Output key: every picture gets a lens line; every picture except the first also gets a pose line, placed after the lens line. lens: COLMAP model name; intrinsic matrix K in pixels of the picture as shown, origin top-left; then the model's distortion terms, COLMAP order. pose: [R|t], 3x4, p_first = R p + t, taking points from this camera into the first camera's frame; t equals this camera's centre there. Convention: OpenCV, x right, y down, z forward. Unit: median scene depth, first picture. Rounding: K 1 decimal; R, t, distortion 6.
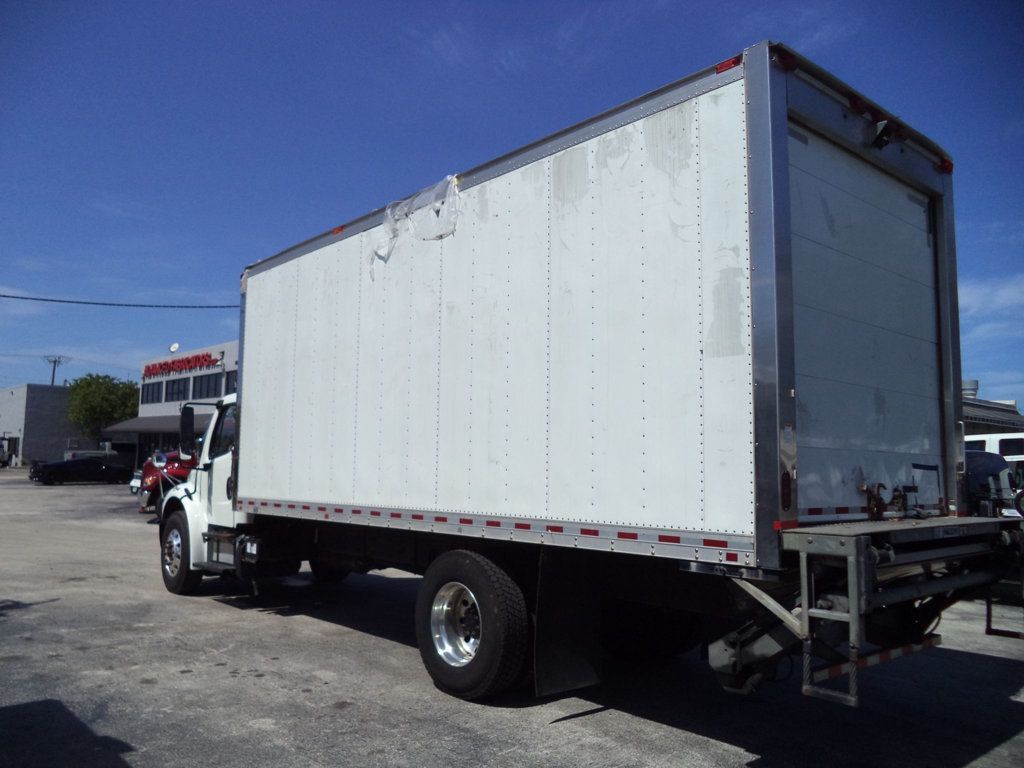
lens RADIAL K [[816.7, 0, 512.0], [0, 816.7, 384.0], [0, 0, 1]] dist [-0.013150, -0.009451]
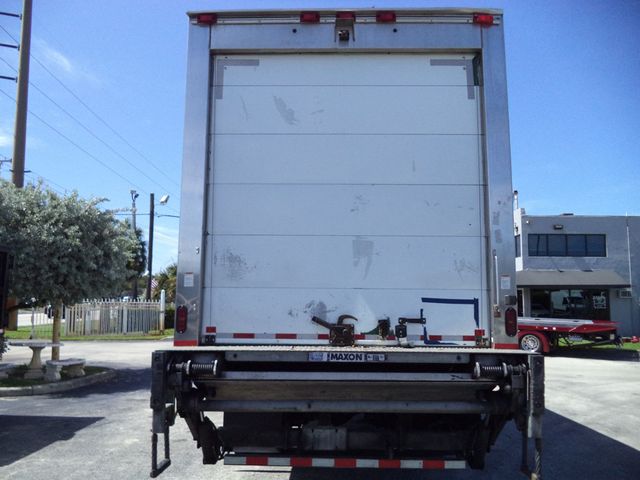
lens RADIAL K [[510.5, 0, 320.0], [0, 510.5, 240.0], [0, 0, 1]] dist [-0.013150, -0.009451]
pose [[0.746275, -0.102825, -0.657648, 0.943235], [0.075507, 0.994696, -0.069841, 0.062464], [0.661341, 0.002463, 0.750081, 0.417655]]
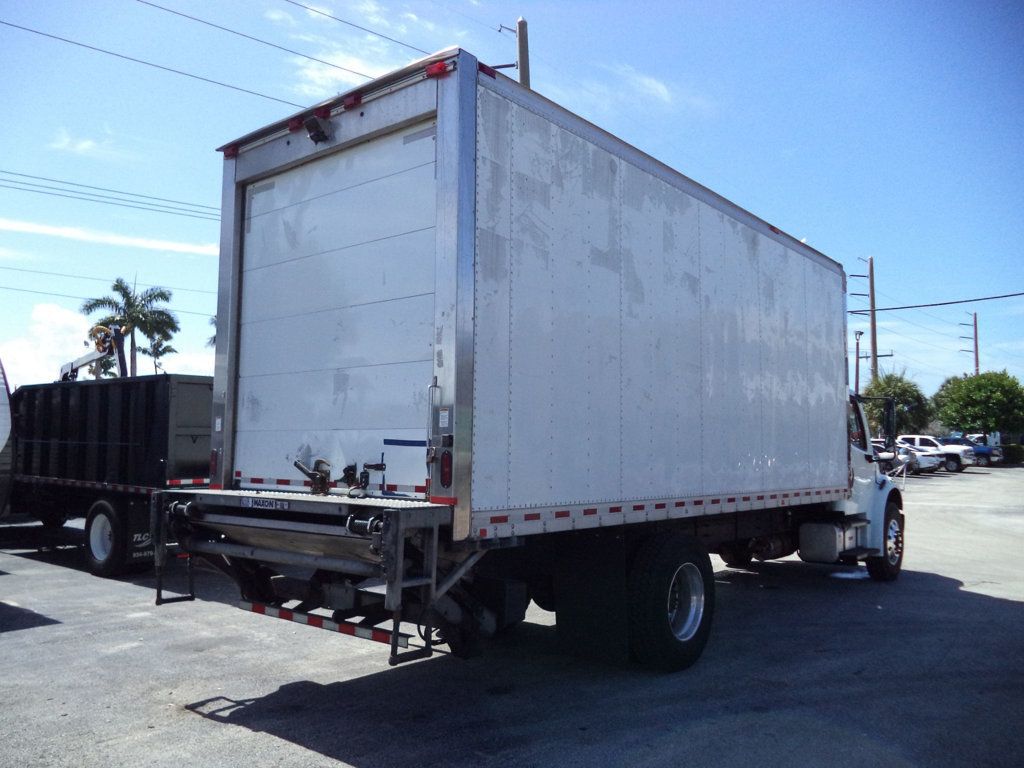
lens RADIAL K [[816.7, 0, 512.0], [0, 816.7, 384.0], [0, 0, 1]] dist [-0.013150, -0.009451]
pose [[0.177242, -0.098792, -0.979196, 1.574996], [0.099971, 0.991610, -0.081948, 0.138264], [0.979077, -0.083367, 0.185631, 1.072378]]
